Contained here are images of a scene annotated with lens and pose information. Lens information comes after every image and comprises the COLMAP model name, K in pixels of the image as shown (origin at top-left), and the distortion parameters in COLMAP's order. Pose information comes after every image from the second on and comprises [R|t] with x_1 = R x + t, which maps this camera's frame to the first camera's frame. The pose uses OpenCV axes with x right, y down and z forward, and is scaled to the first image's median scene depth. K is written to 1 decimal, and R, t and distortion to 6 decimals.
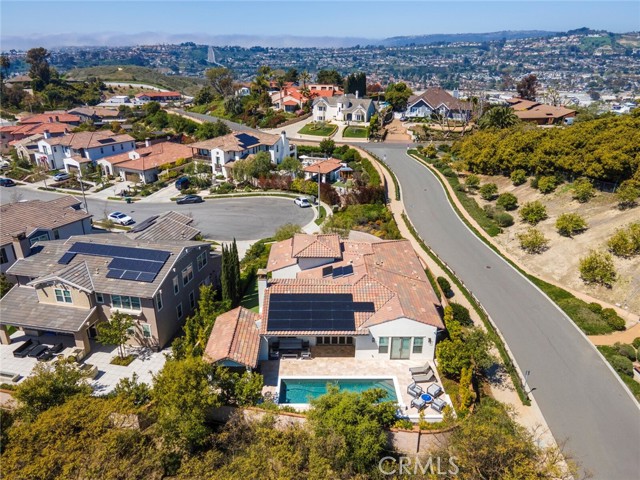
lens RADIAL K [[473.4, 0, 320.0], [0, 473.4, 240.0], [0, 0, 1]] dist [0.019113, 0.006179]
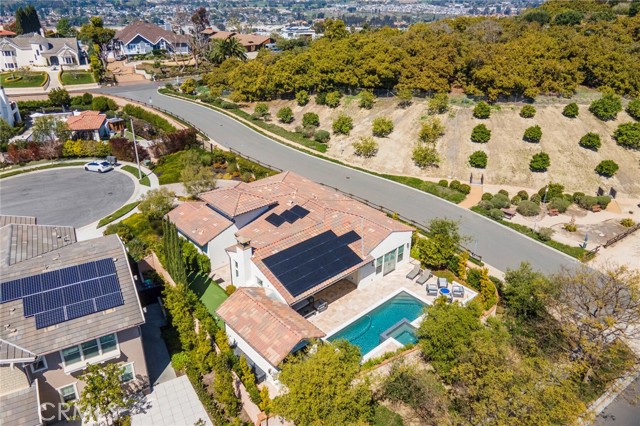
lens RADIAL K [[462.1, 0, 319.2], [0, 462.1, 204.5], [0, 0, 1]] dist [0.036932, 0.005800]
pose [[0.743890, -0.285944, 0.604040, -0.296249], [0.249133, 0.957343, 0.146380, -0.046740], [-0.620130, 0.041596, 0.783396, 0.159689]]
